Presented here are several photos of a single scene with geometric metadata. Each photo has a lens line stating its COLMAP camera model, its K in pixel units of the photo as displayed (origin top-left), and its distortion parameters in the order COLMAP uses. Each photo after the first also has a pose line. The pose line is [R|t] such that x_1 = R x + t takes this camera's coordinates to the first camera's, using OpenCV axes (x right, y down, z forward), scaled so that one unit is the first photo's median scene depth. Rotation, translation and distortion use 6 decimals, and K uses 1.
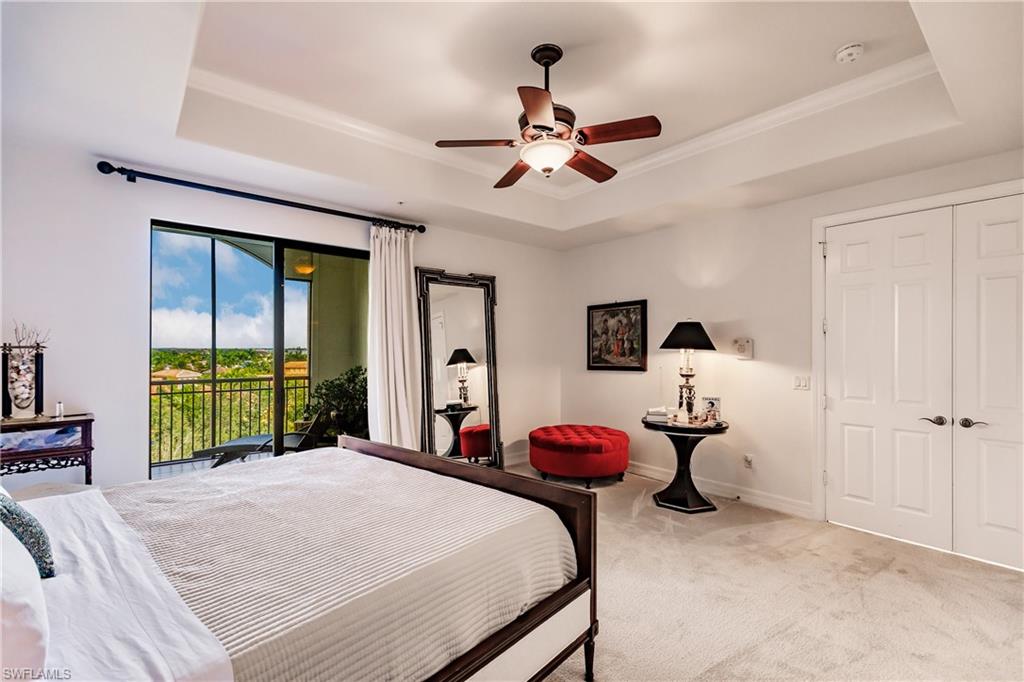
lens RADIAL K [[452.7, 0, 512.7], [0, 452.7, 342.2], [0, 0, 1]] dist [0.004470, 0.000551]
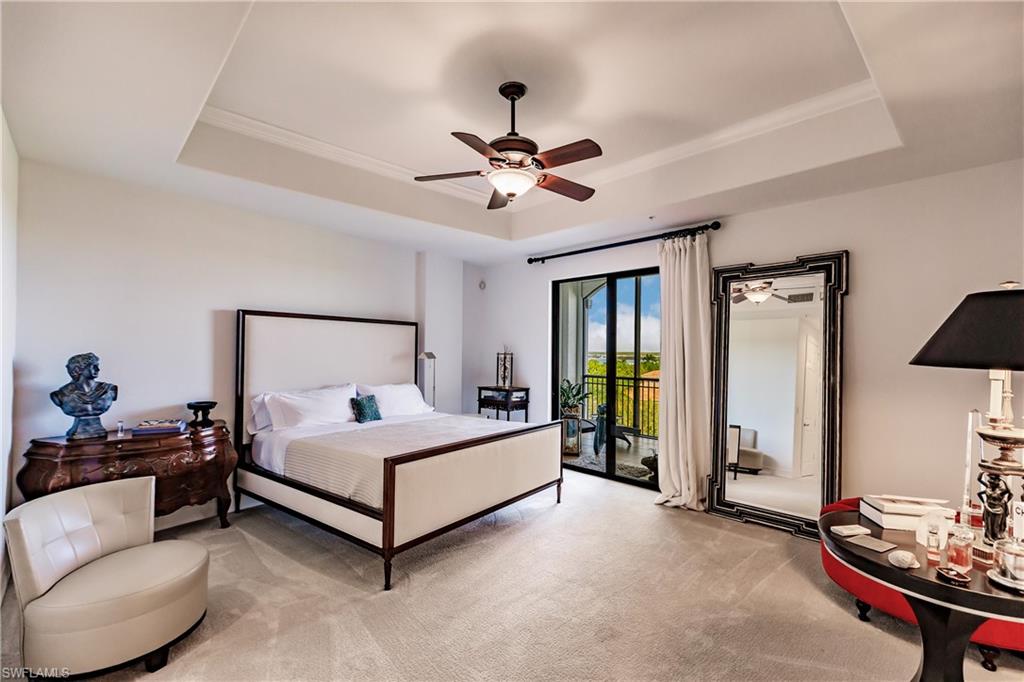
lens RADIAL K [[452.7, 0, 507.0], [0, 452.7, 346.8], [0, 0, 1]] dist [0.004470, 0.000551]
pose [[0.030102, -0.010351, -0.999493, 0.712453], [-0.005299, 0.999931, -0.010515, 0.005310], [0.999533, 0.005613, 0.030045, 0.571832]]
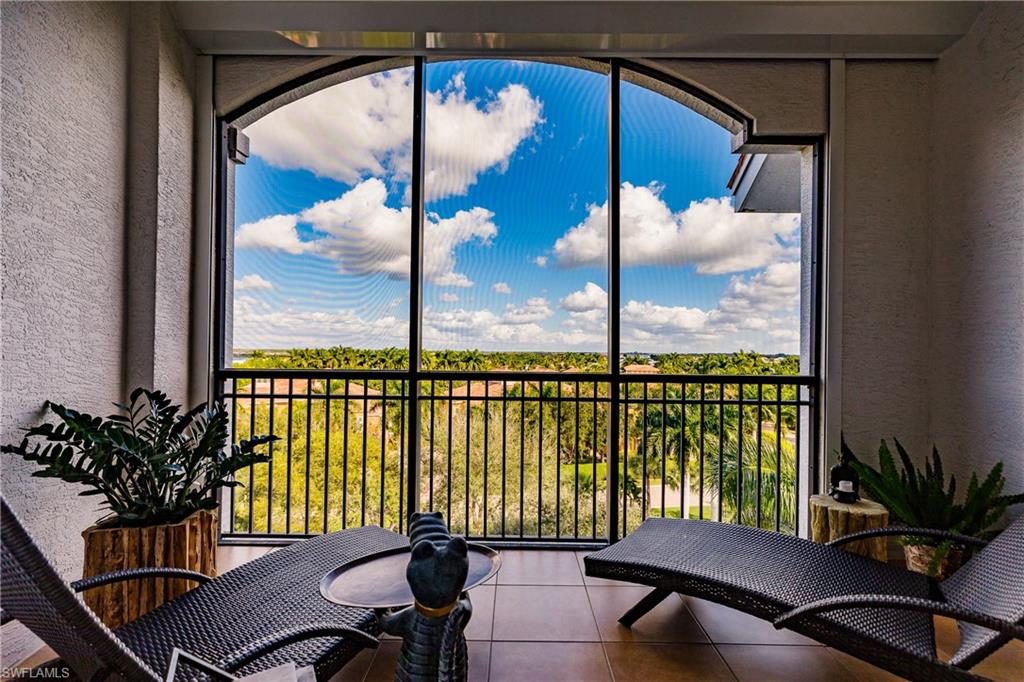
lens RADIAL K [[452.7, 0, 508.2], [0, 452.7, 341.9], [0, 0, 1]] dist [0.004470, 0.000551]
pose [[0.754283, -0.002942, -0.656543, -0.570528], [-0.005275, 0.999931, -0.010540, 0.072182], [0.656528, 0.011414, 0.754215, 0.765547]]
